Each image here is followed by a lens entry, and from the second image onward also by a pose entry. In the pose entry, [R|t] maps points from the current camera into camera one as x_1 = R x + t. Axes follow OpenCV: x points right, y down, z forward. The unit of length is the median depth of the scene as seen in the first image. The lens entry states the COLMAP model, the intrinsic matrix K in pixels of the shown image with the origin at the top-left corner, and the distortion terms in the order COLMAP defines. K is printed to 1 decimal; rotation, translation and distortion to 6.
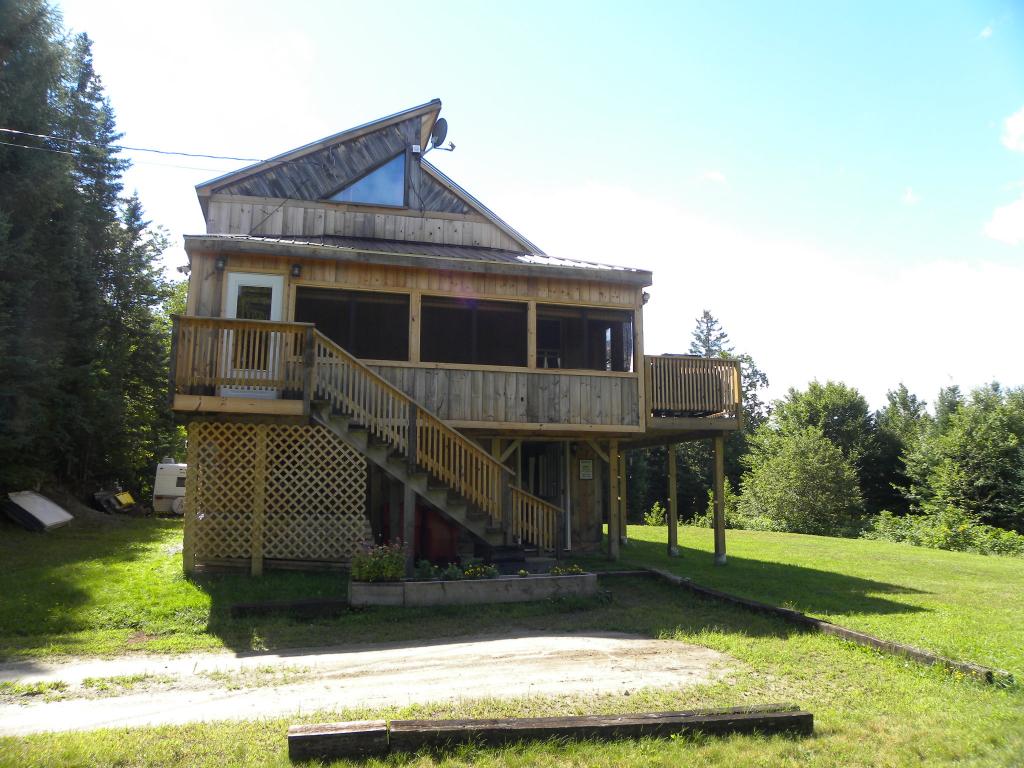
lens RADIAL K [[773.7, 0, 512.3], [0, 773.7, 384.6], [0, 0, 1]] dist [-0.075246, -0.001778]
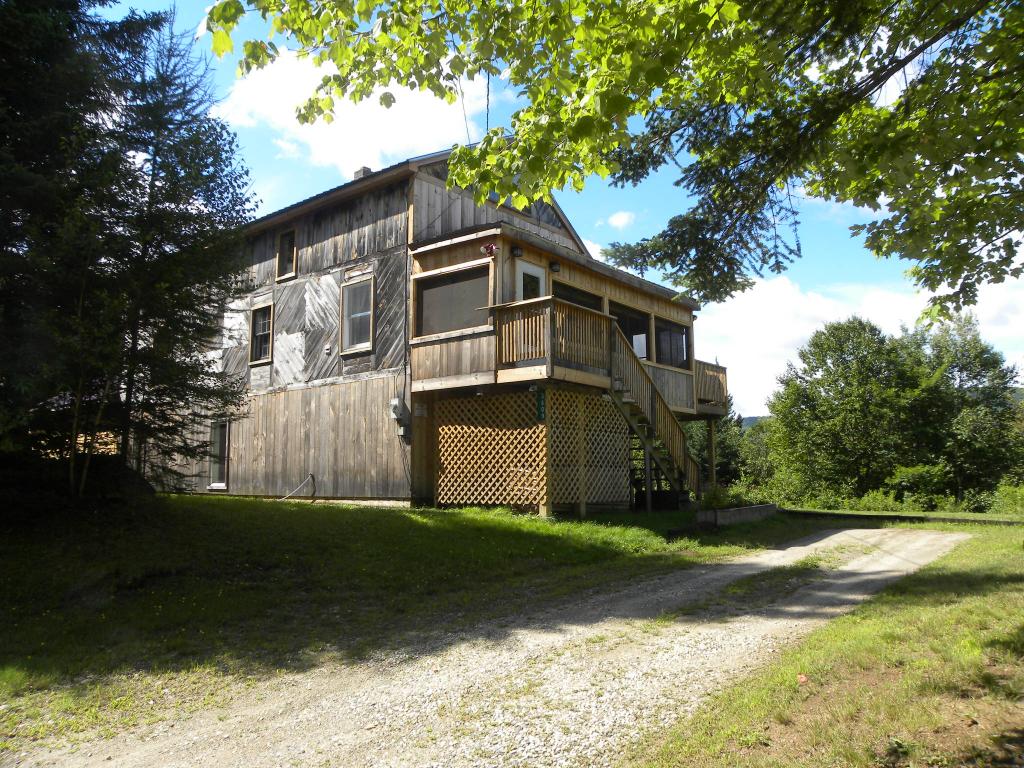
lens RADIAL K [[773.7, 0, 511.3], [0, 773.7, 382.6], [0, 0, 1]] dist [-0.075246, -0.001778]
pose [[0.815912, 0.072033, 0.573672, -0.917534], [-0.082765, 0.996542, -0.007418, 0.042261], [-0.572222, -0.041427, 0.819052, 0.038335]]
